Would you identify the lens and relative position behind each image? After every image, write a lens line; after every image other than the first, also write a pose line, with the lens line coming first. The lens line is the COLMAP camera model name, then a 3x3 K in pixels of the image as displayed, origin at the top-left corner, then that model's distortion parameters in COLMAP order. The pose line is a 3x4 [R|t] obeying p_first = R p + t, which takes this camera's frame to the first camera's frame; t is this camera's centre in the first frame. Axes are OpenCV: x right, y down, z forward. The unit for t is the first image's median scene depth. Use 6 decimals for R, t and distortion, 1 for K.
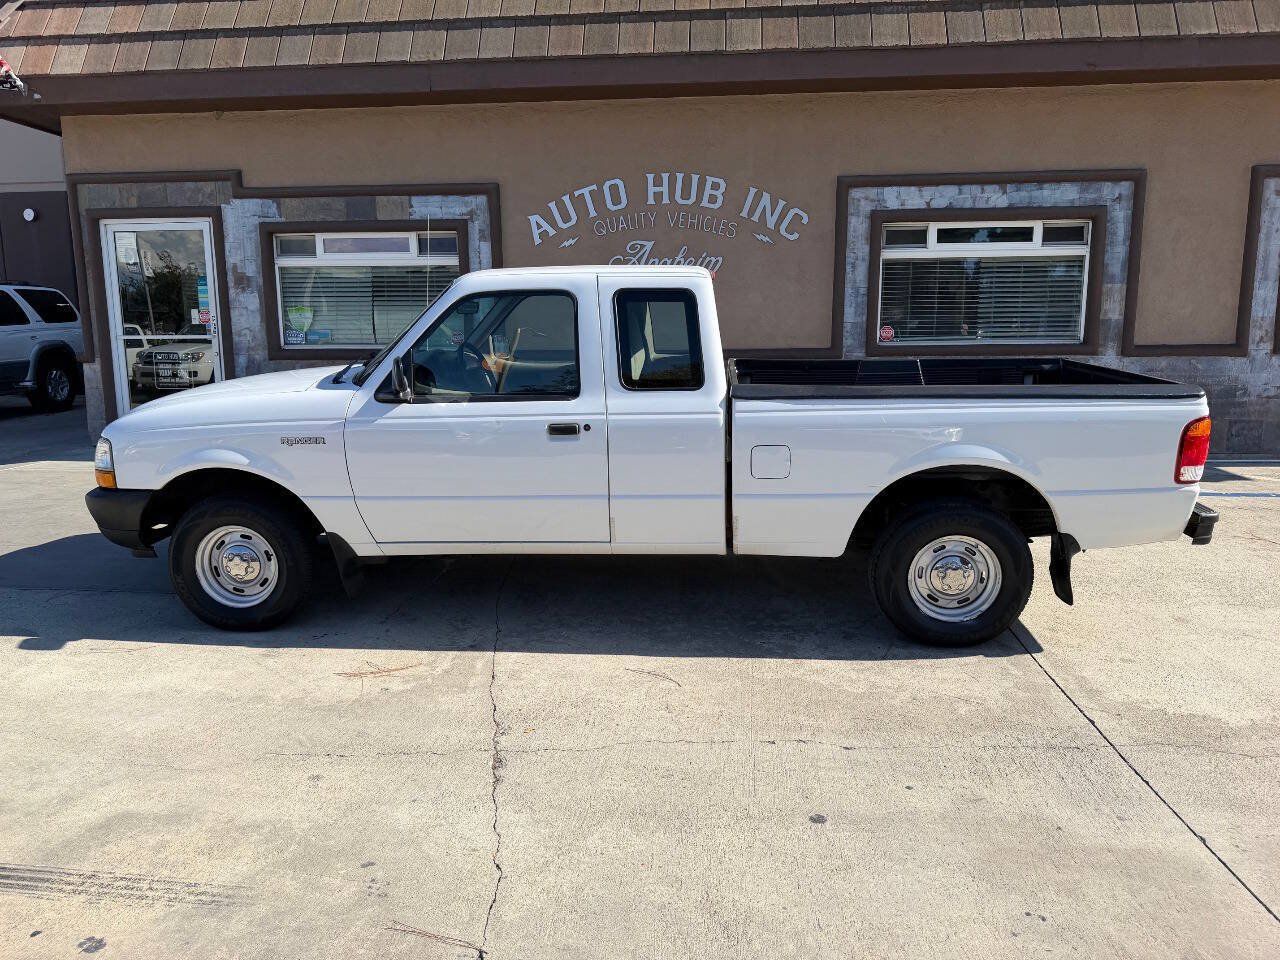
lens RADIAL K [[894.1, 0, 637.8], [0, 894.1, 482.0], [0, 0, 1]] dist [0.112175, -0.197767]
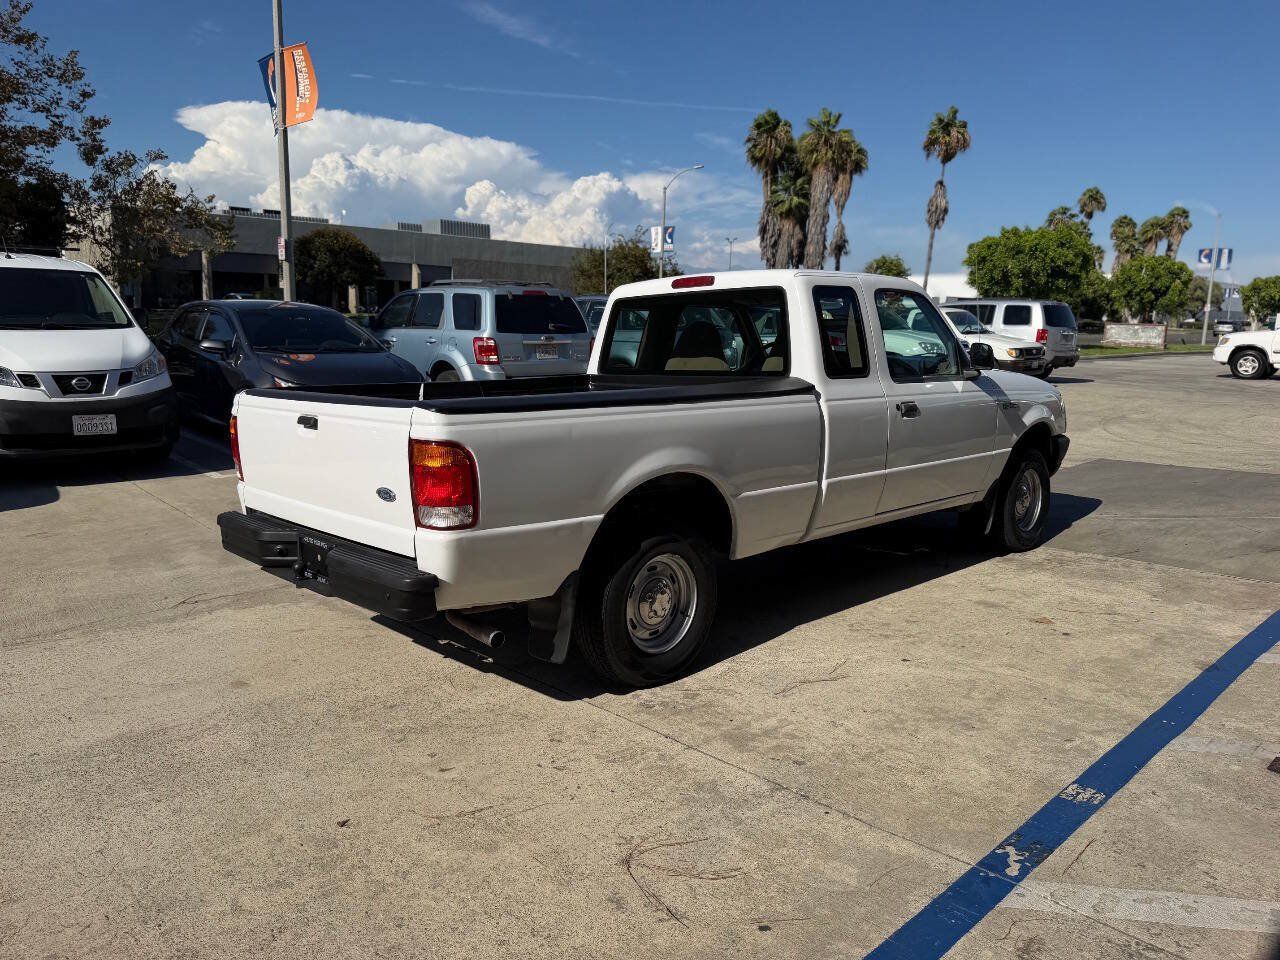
lens RADIAL K [[894.1, 0, 637.8], [0, 894.1, 482.0], [0, 0, 1]] dist [0.112175, -0.197767]
pose [[-0.660423, 0.131152, -0.739351, 0.498083], [-0.138460, 0.946475, 0.291572, -0.167599], [0.738018, 0.294932, -0.606915, 0.903650]]
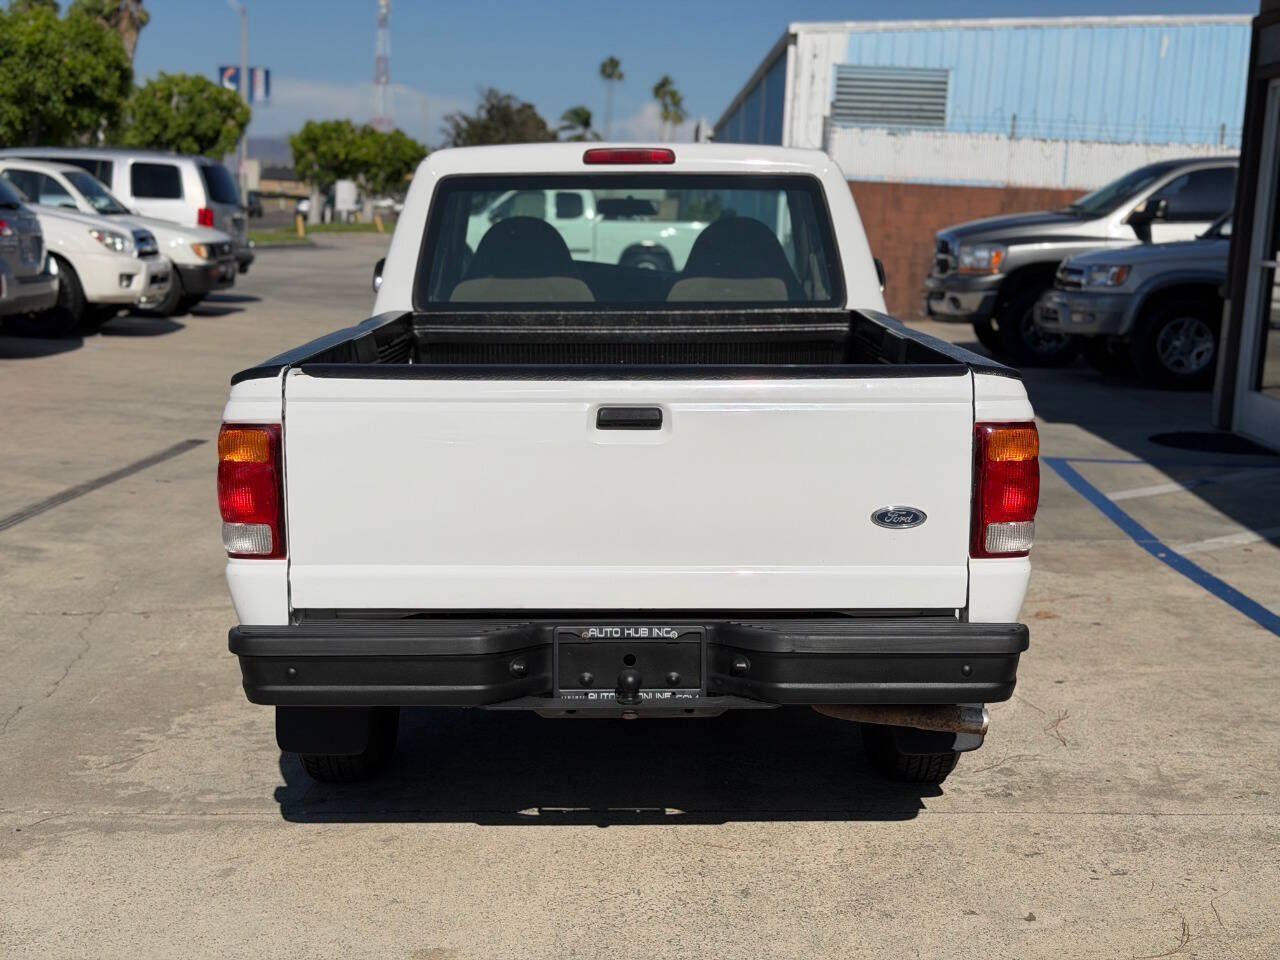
lens RADIAL K [[1772.3, 0, 648.0], [0, 1772.3, 484.1], [0, 0, 1]] dist [0.197138, -0.452979]
pose [[0.094305, 0.157913, -0.982939, 0.725867], [-0.209298, 0.968418, 0.135500, -0.099573], [0.973294, 0.192949, 0.124378, 0.498866]]
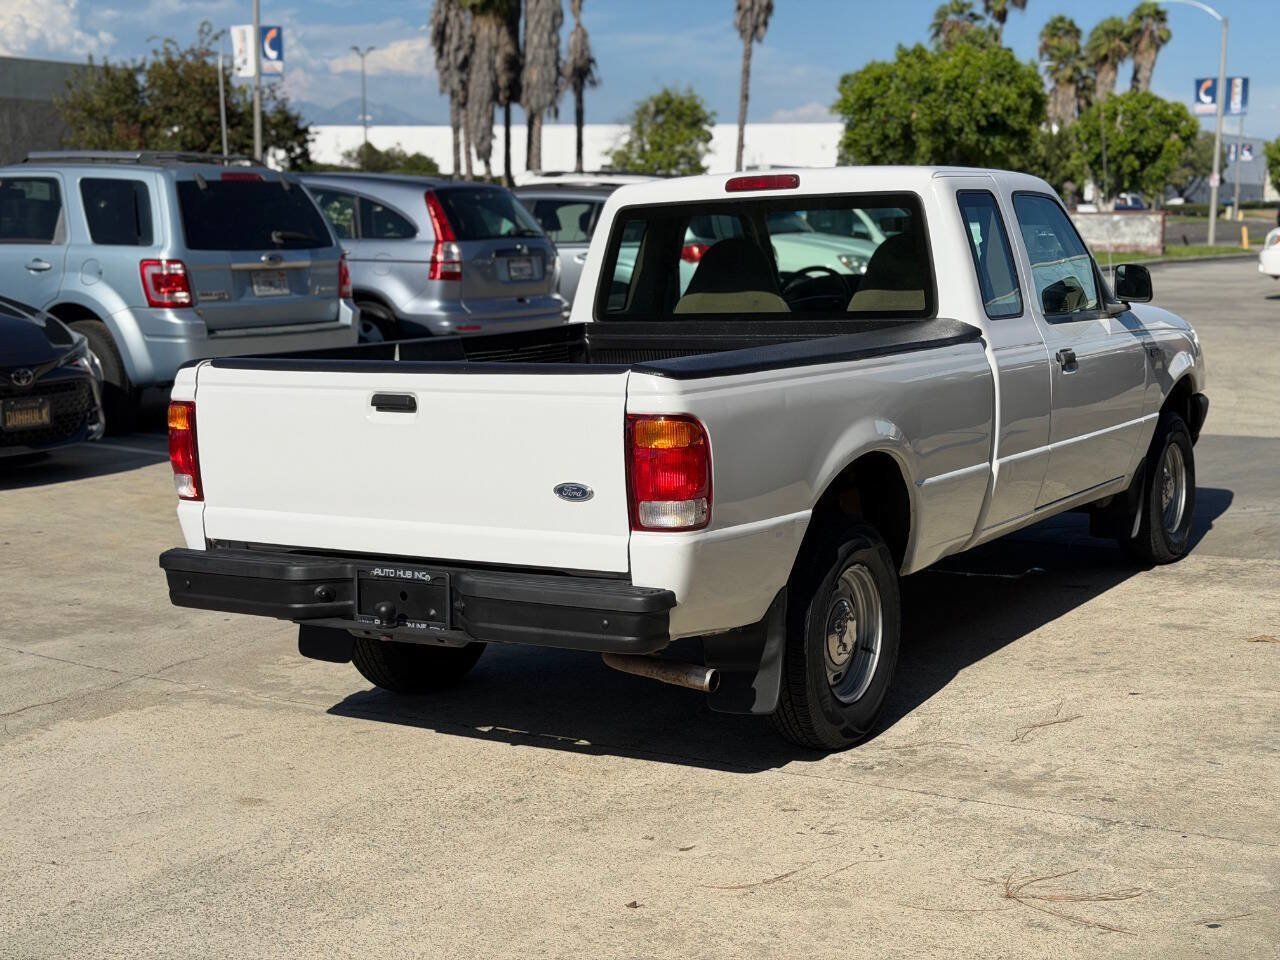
lens RADIAL K [[1772.3, 0, 648.0], [0, 1772.3, 484.1], [0, 0, 1]] dist [0.197138, -0.452979]
pose [[-0.443063, 0.140693, -0.885382, 0.752770], [-0.155144, 0.960674, 0.230295, -0.170883], [0.882964, 0.239397, -0.403812, 0.844873]]
